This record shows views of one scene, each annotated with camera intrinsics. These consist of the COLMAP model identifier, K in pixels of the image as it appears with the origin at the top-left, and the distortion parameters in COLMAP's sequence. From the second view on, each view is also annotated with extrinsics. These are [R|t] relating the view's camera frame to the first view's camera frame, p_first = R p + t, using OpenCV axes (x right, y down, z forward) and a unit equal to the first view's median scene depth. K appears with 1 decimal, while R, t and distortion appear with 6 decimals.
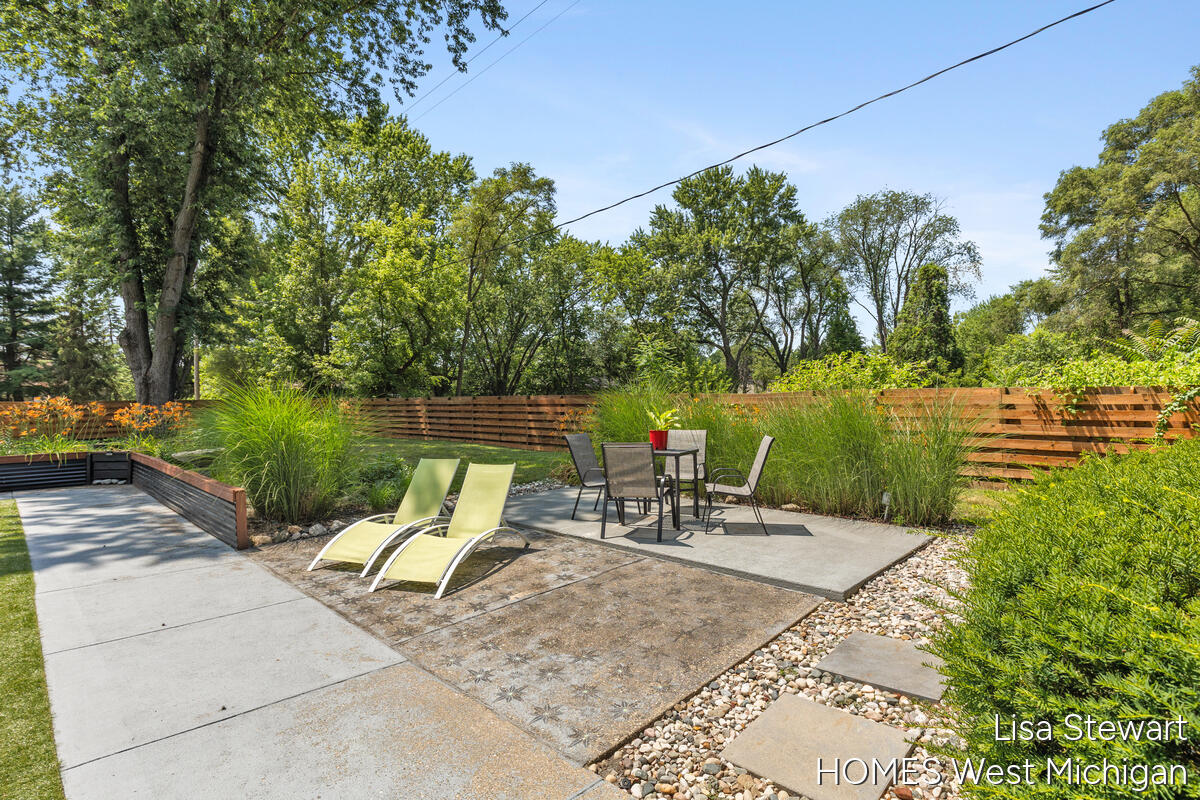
lens RADIAL K [[586.8, 0, 604.5], [0, 586.8, 396.5], [0, 0, 1]] dist [-0.000808, 0.000965]
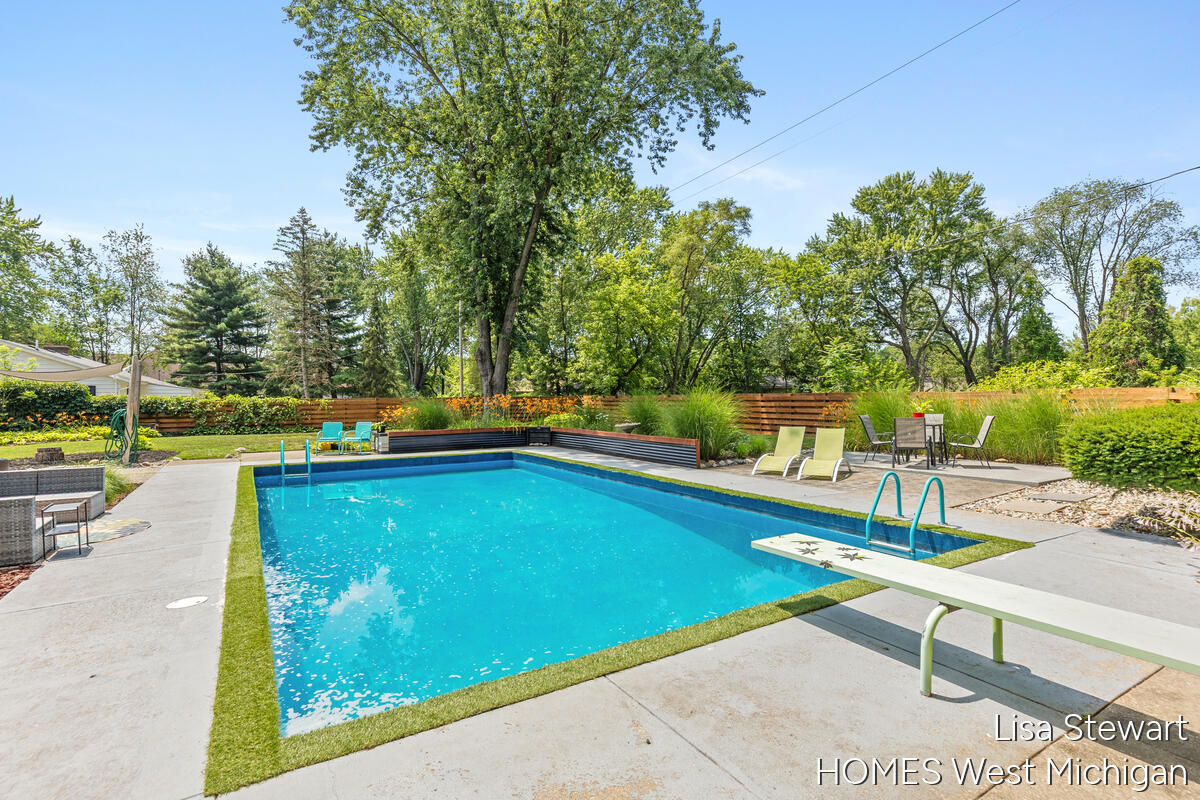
lens RADIAL K [[586.8, 0, 604.5], [0, 586.8, 396.5], [0, 0, 1]] dist [-0.000808, 0.000965]
pose [[0.969403, 0.000678, -0.245474, -0.053740], [-0.000021, 0.999996, 0.002682, 0.000574], [0.245475, -0.002595, 0.969399, -0.129260]]
